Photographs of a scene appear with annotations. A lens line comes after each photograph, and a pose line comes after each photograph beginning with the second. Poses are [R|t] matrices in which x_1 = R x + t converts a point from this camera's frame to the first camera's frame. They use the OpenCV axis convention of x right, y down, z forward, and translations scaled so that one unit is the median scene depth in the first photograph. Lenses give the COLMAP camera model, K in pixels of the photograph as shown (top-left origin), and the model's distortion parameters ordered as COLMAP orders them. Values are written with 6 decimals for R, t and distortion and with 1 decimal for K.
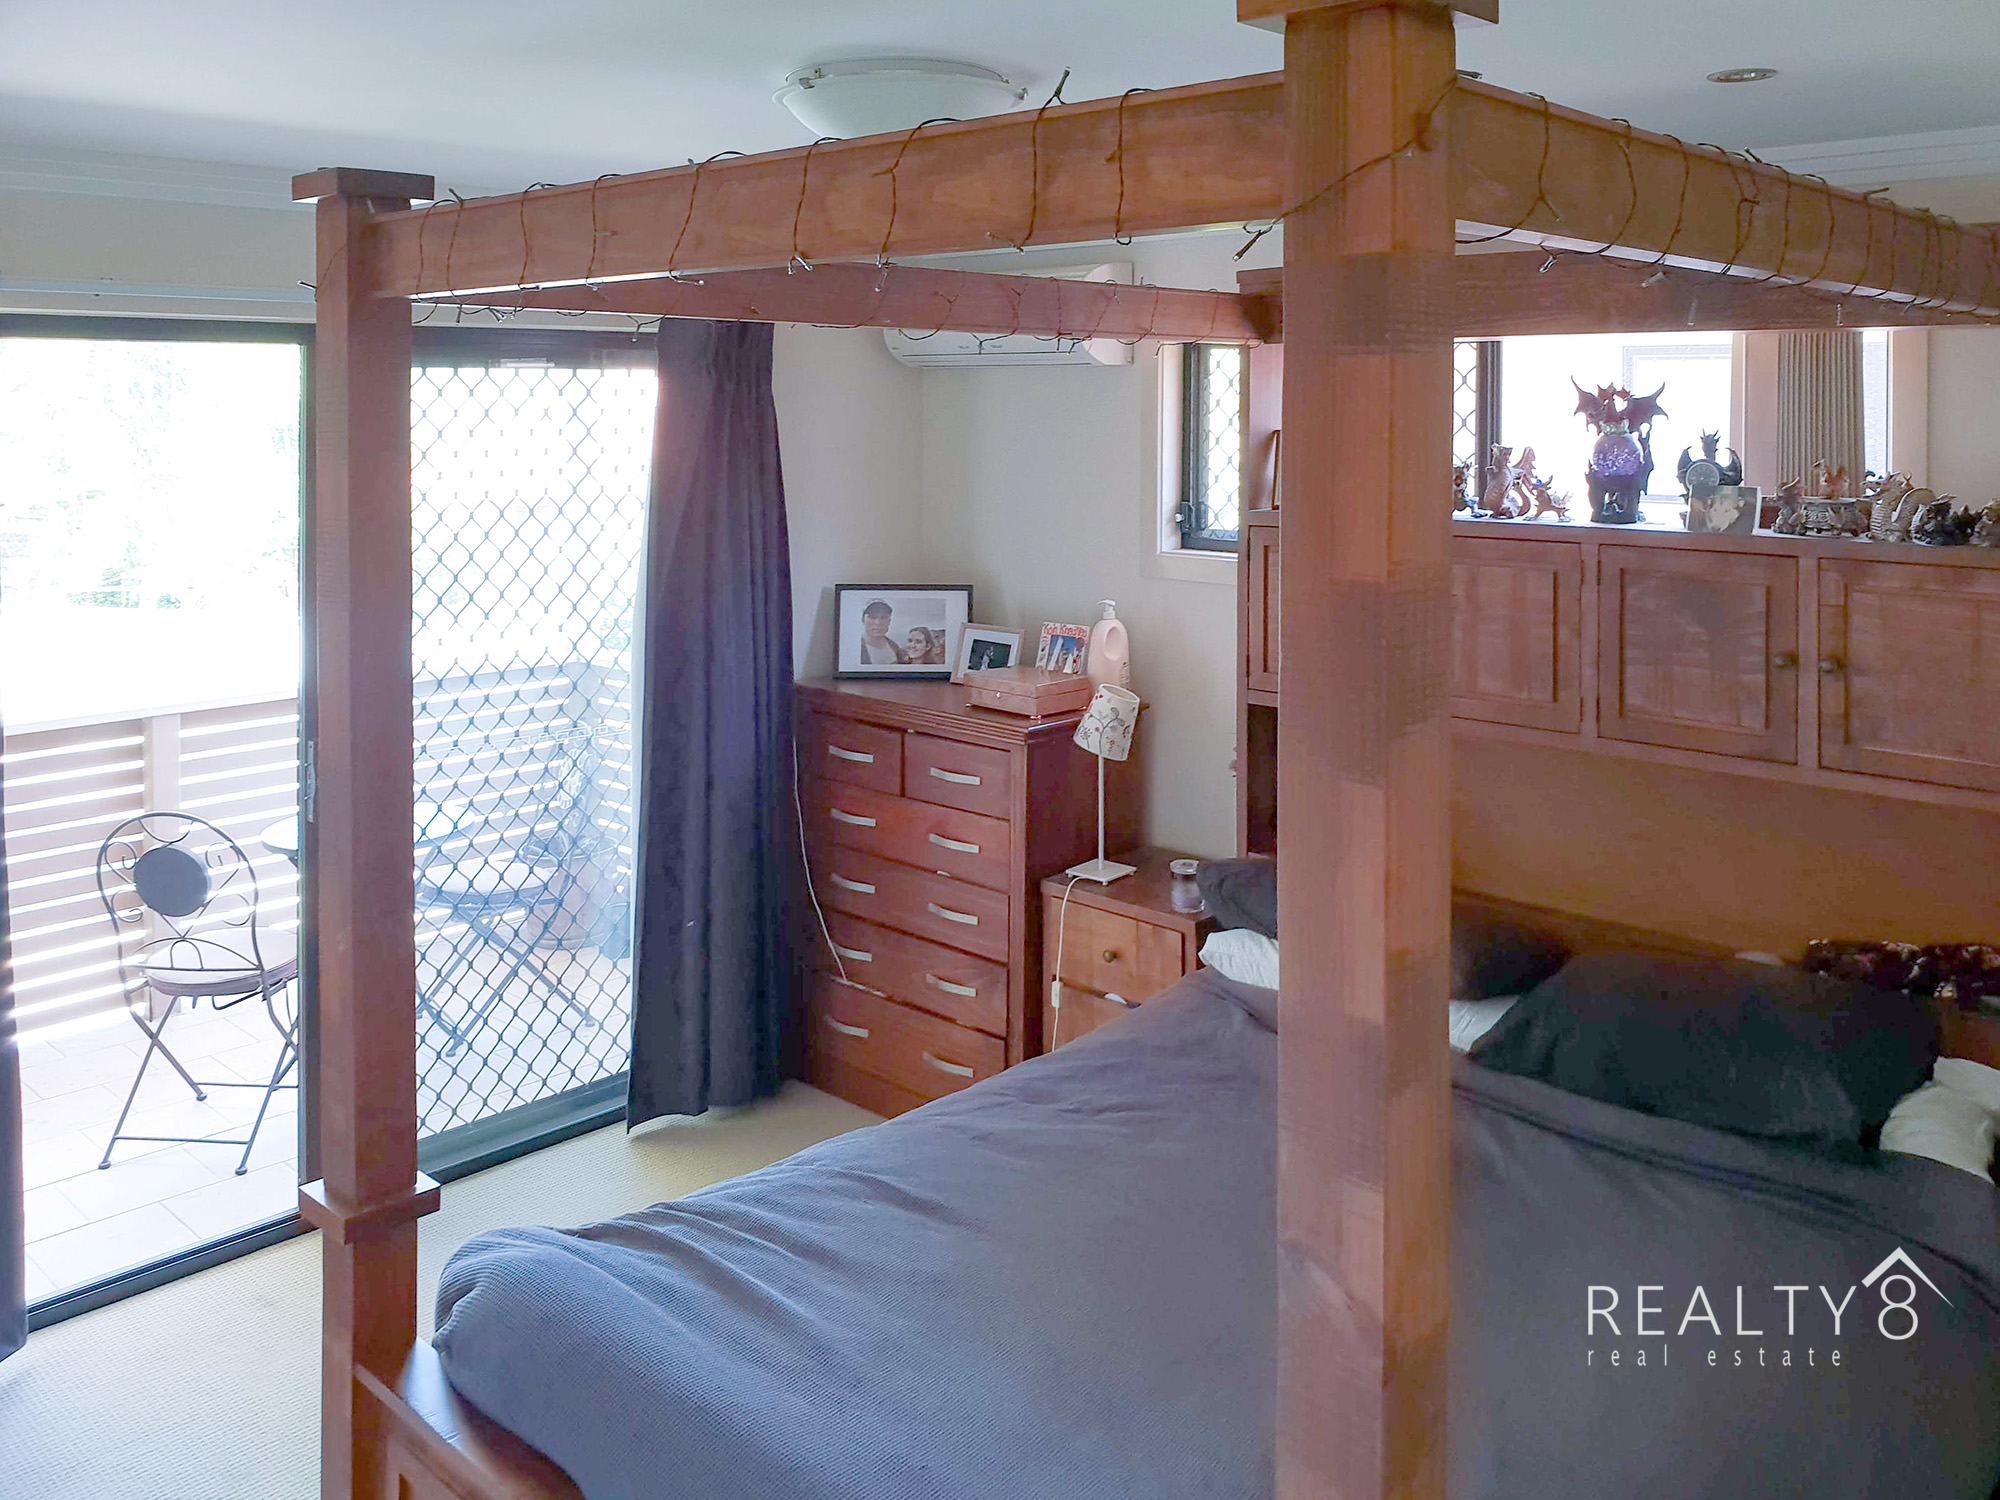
lens RADIAL K [[1669.5, 0, 998.5], [0, 1669.5, 637.4], [0, 0, 1]] dist [0.004259, -0.033577]
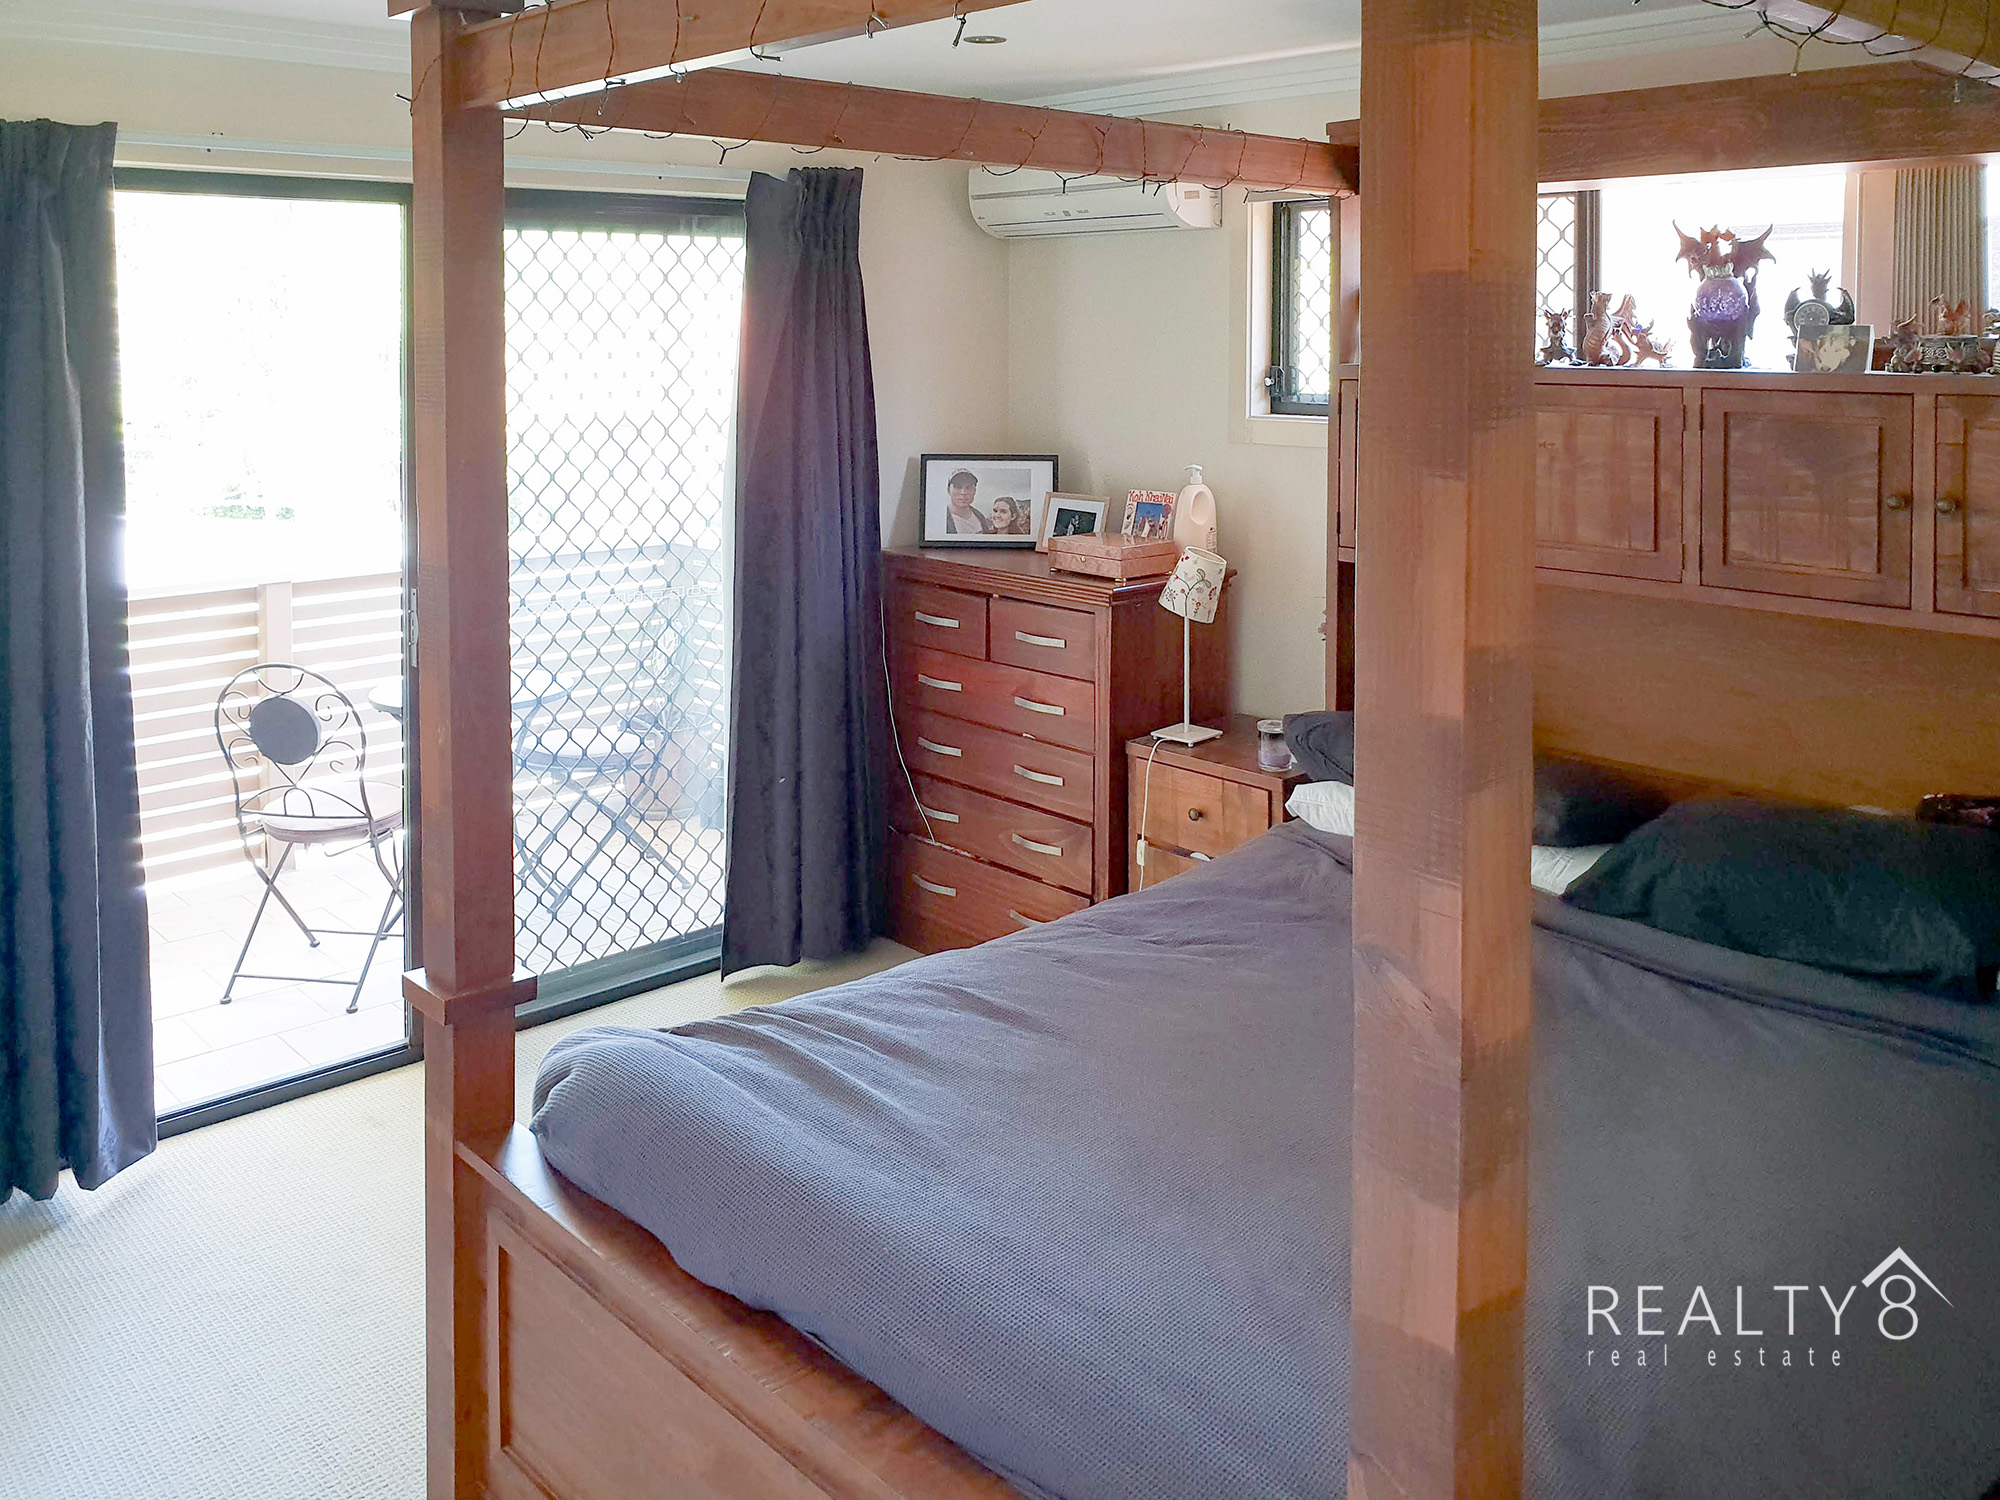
lens RADIAL K [[1669.5, 0, 978.8], [0, 1669.5, 705.0], [0, 0, 1]] dist [0.004259, -0.033577]
pose [[0.997450, -0.002237, -0.071340, 0.008590], [0.003638, 0.999803, 0.019505, 0.112177], [0.071282, -0.019715, 0.997261, -0.003200]]
